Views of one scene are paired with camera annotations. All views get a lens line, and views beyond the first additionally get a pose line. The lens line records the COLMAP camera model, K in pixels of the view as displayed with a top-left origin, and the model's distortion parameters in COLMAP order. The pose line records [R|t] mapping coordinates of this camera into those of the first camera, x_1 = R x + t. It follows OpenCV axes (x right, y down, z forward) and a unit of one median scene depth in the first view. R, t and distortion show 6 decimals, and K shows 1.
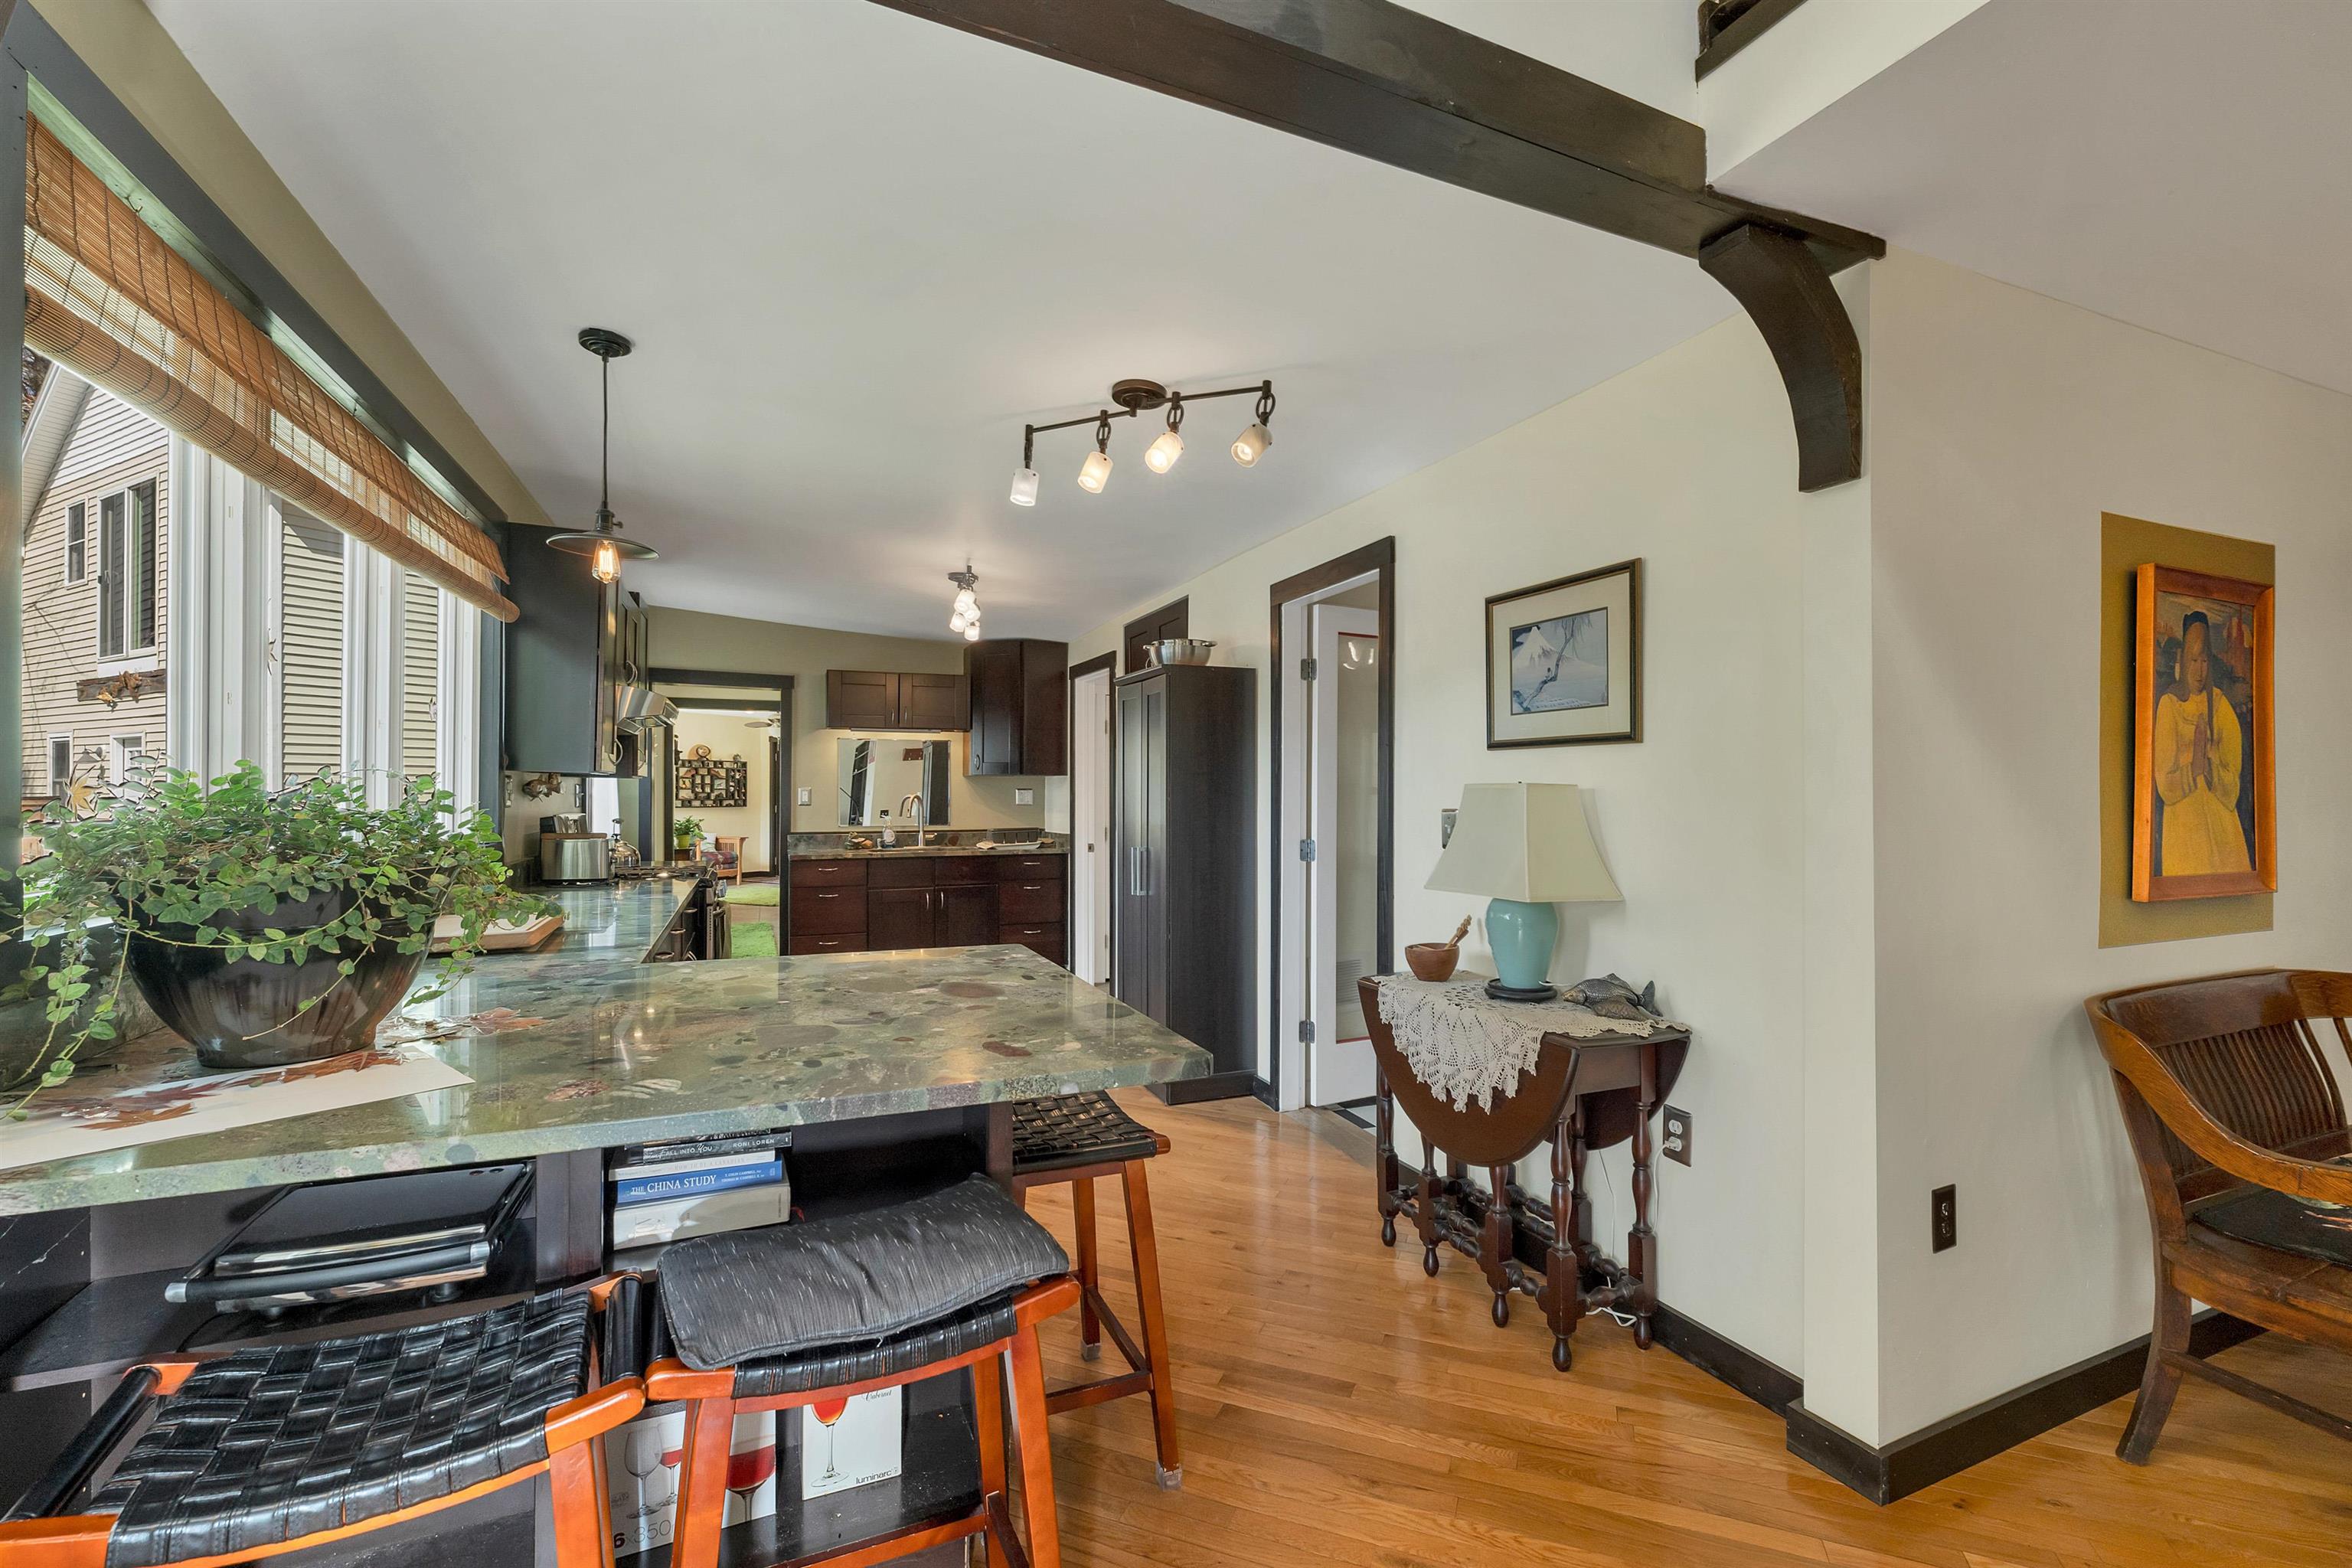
lens RADIAL K [[1002.9, 0, 1173.4], [0, 1002.9, 790.9], [0, 0, 1]] dist [-0.007766, 0.003386]
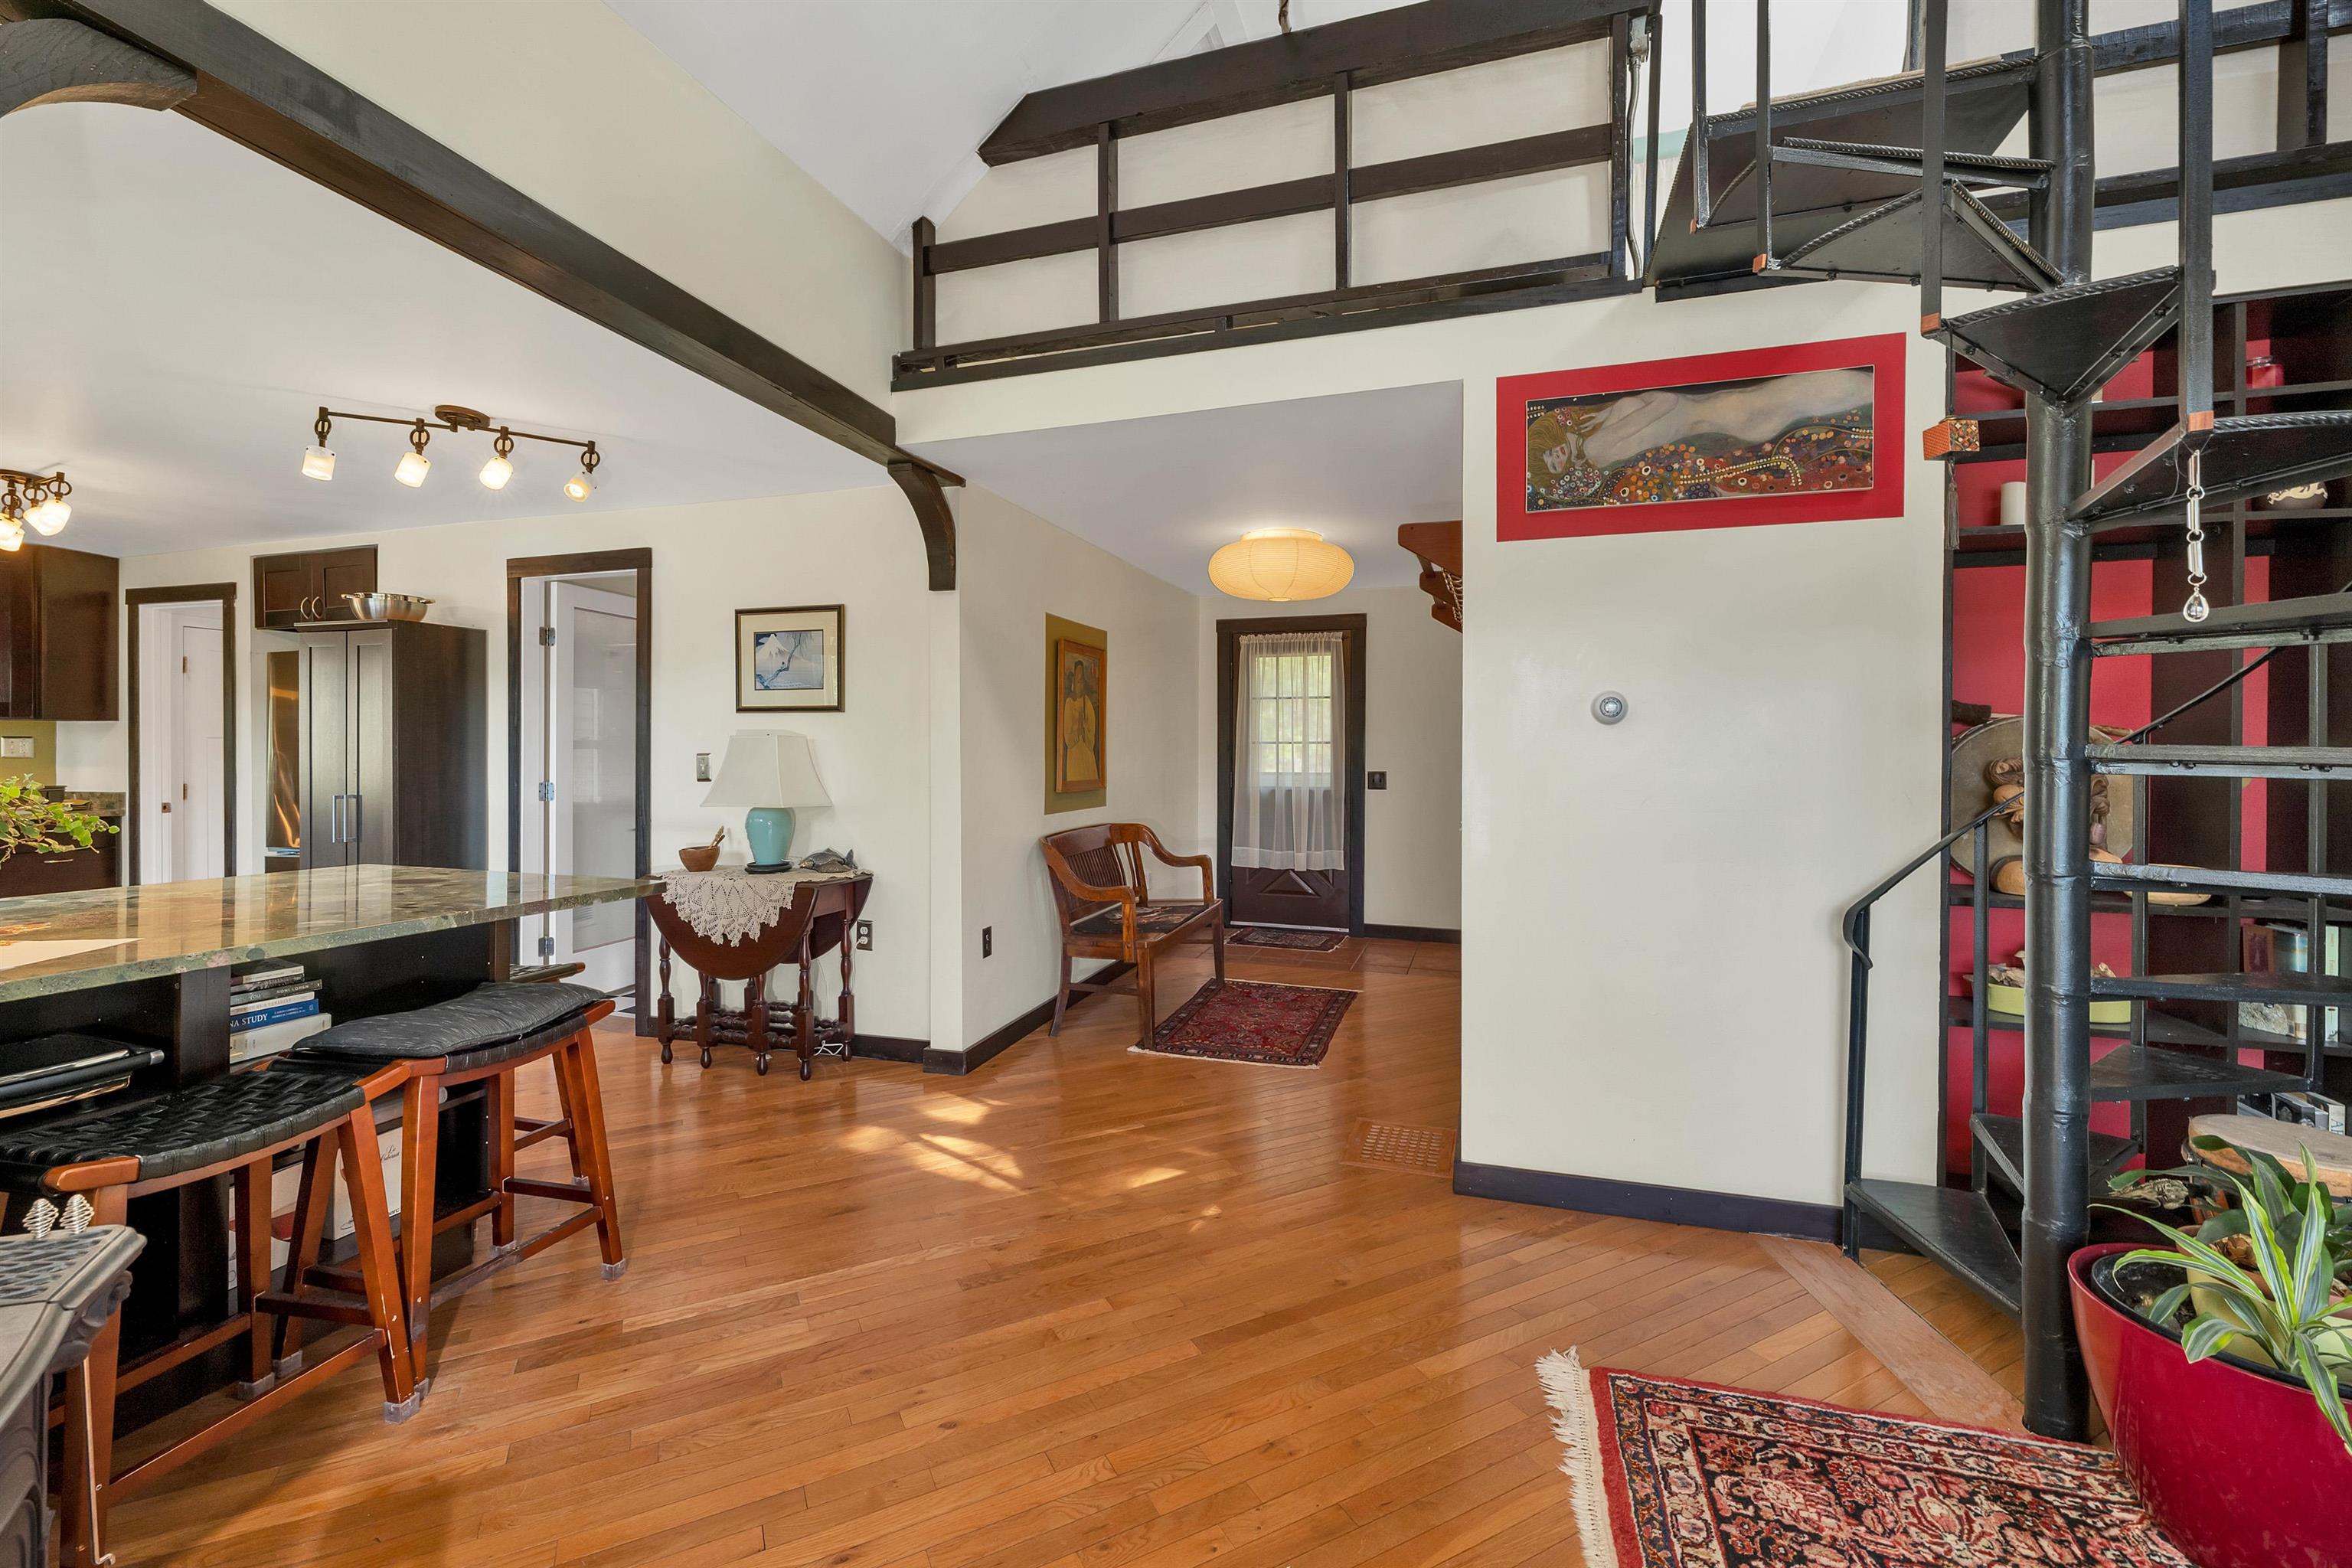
lens RADIAL K [[982.0, 0, 1176.1], [0, 982.0, 761.2], [0, 0, 1]] dist [-0.002009, 0.000424]
pose [[0.655265, -0.007586, 0.755361, -0.388023], [-0.003253, 0.999912, 0.012865, 0.011193], [-0.755392, -0.010887, 0.655182, -0.479599]]
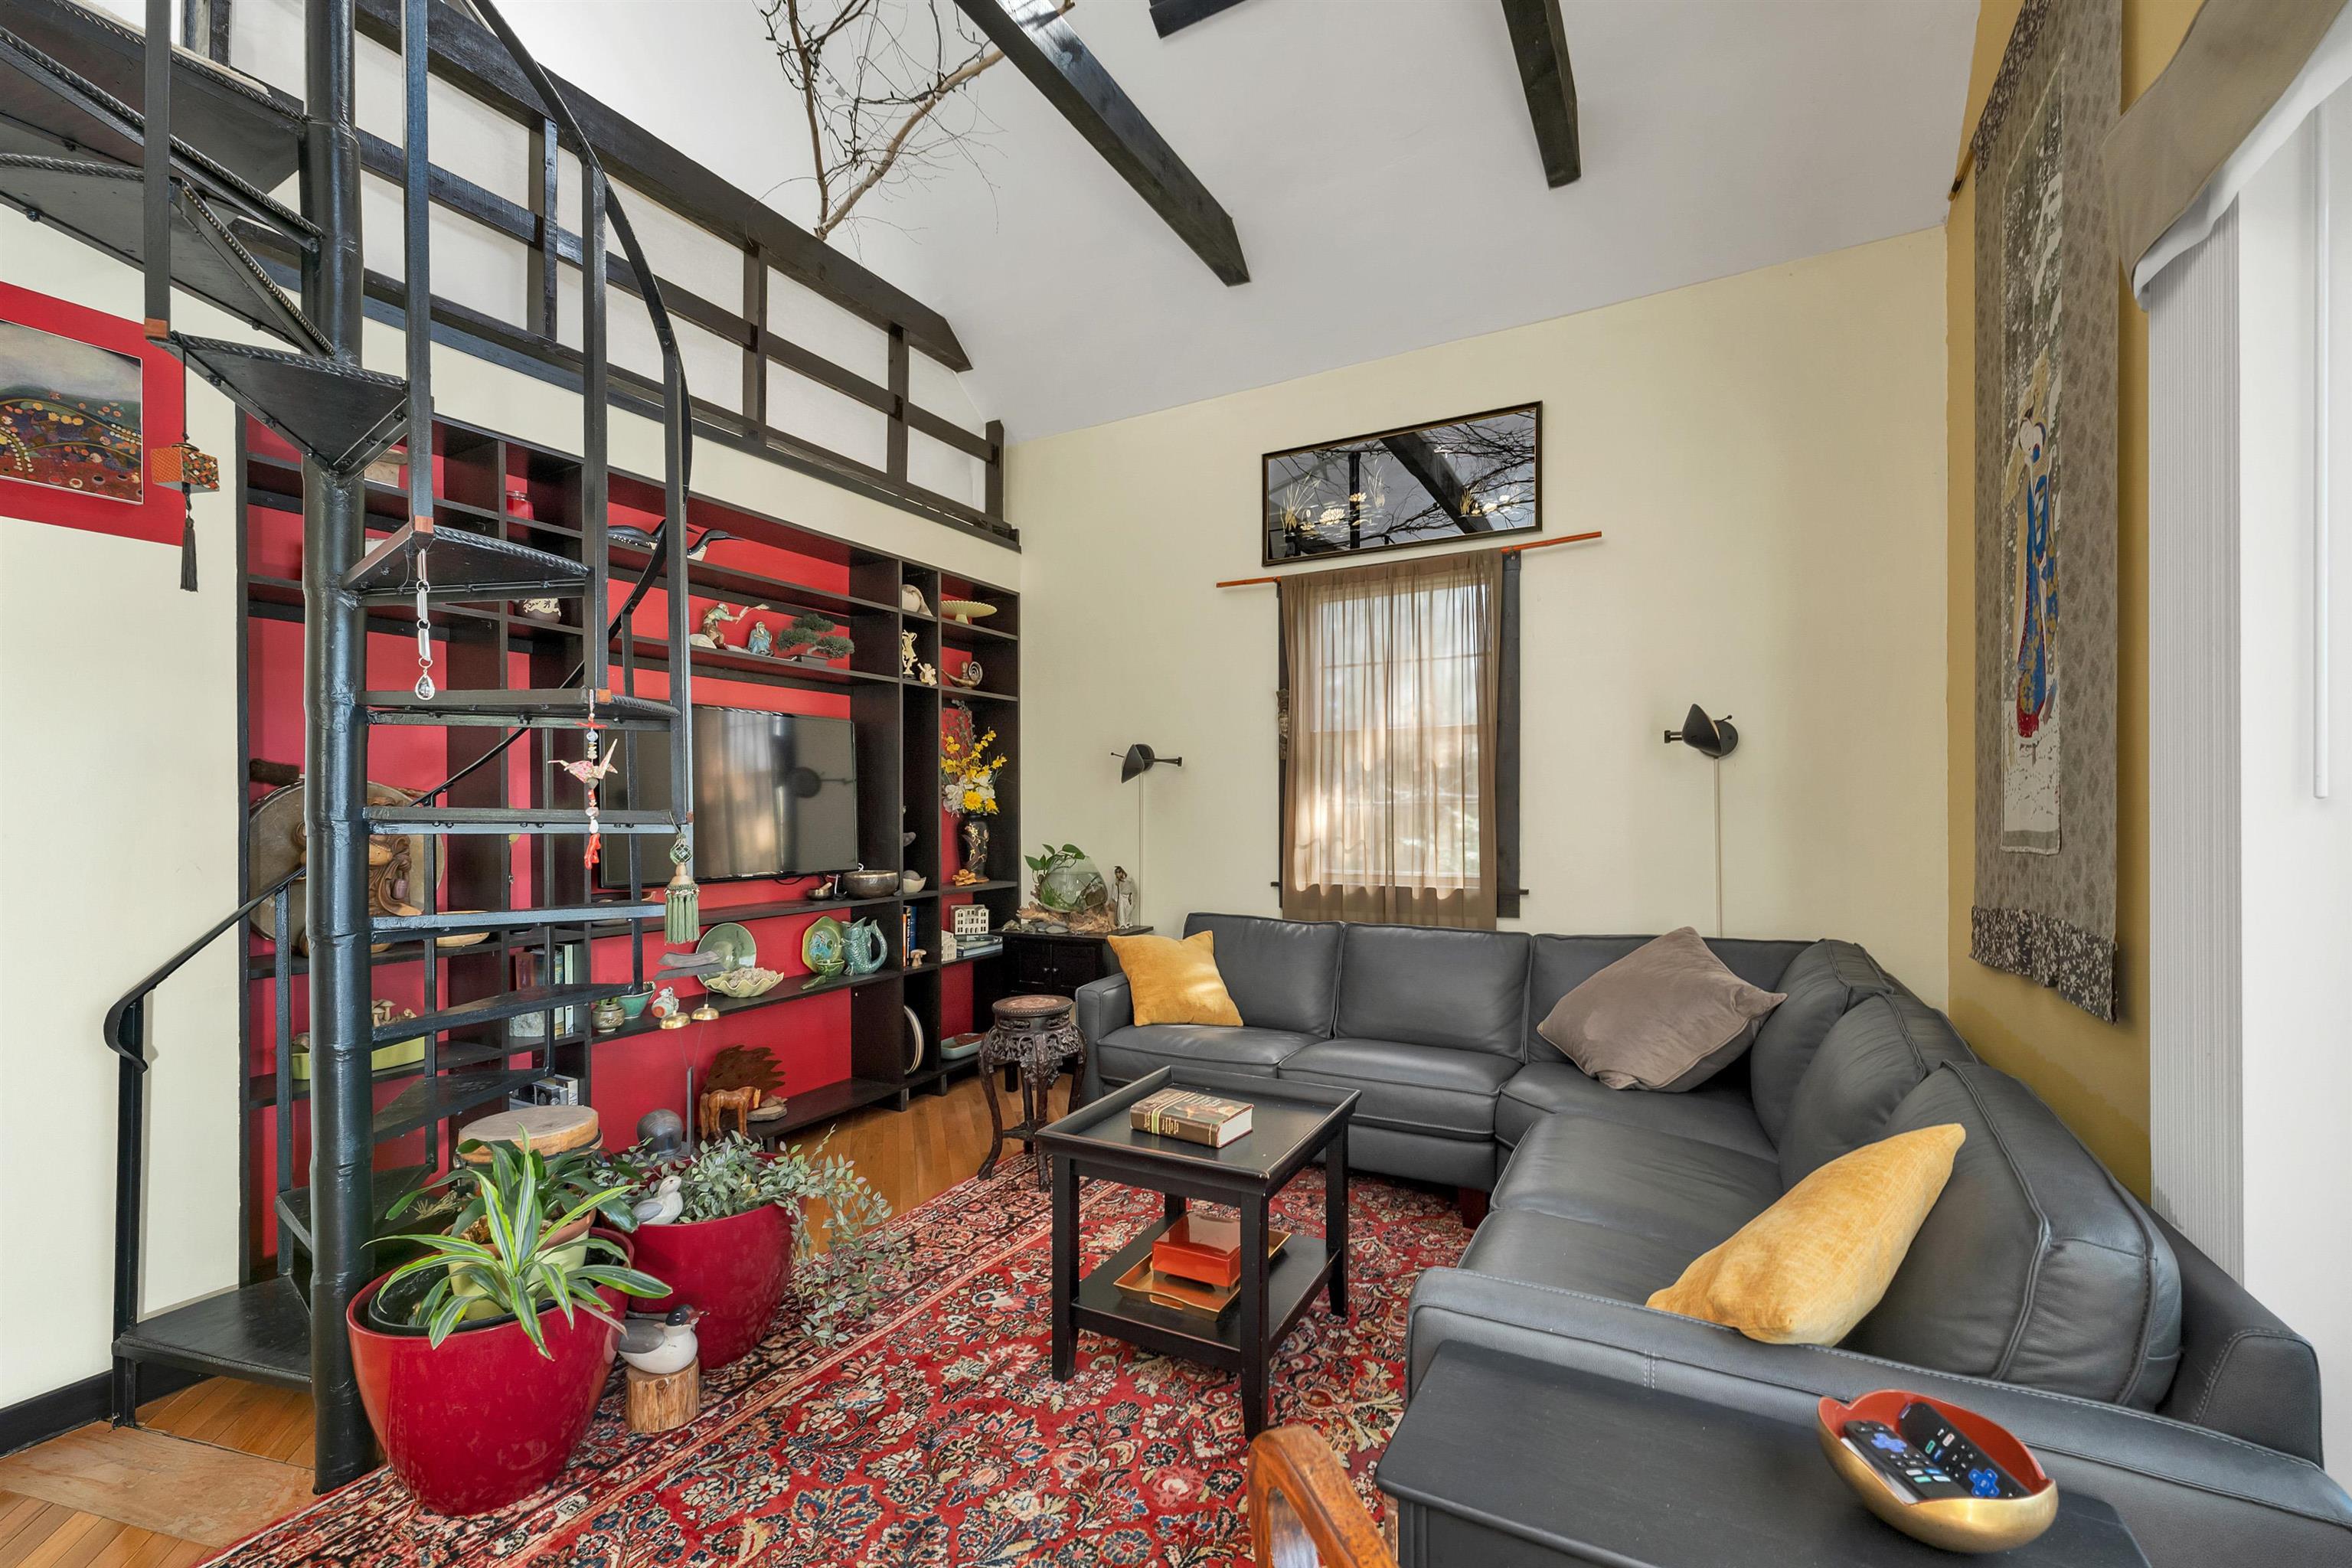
lens RADIAL K [[982.0, 0, 1175.4], [0, 982.0, 819.8], [0, 0, 1]] dist [-0.002009, 0.000424]
pose [[-0.624568, -0.006453, 0.780944, -0.386643], [0.003212, 0.999936, 0.010831, 0.009944], [-0.780964, 0.009273, -0.624507, -0.534247]]
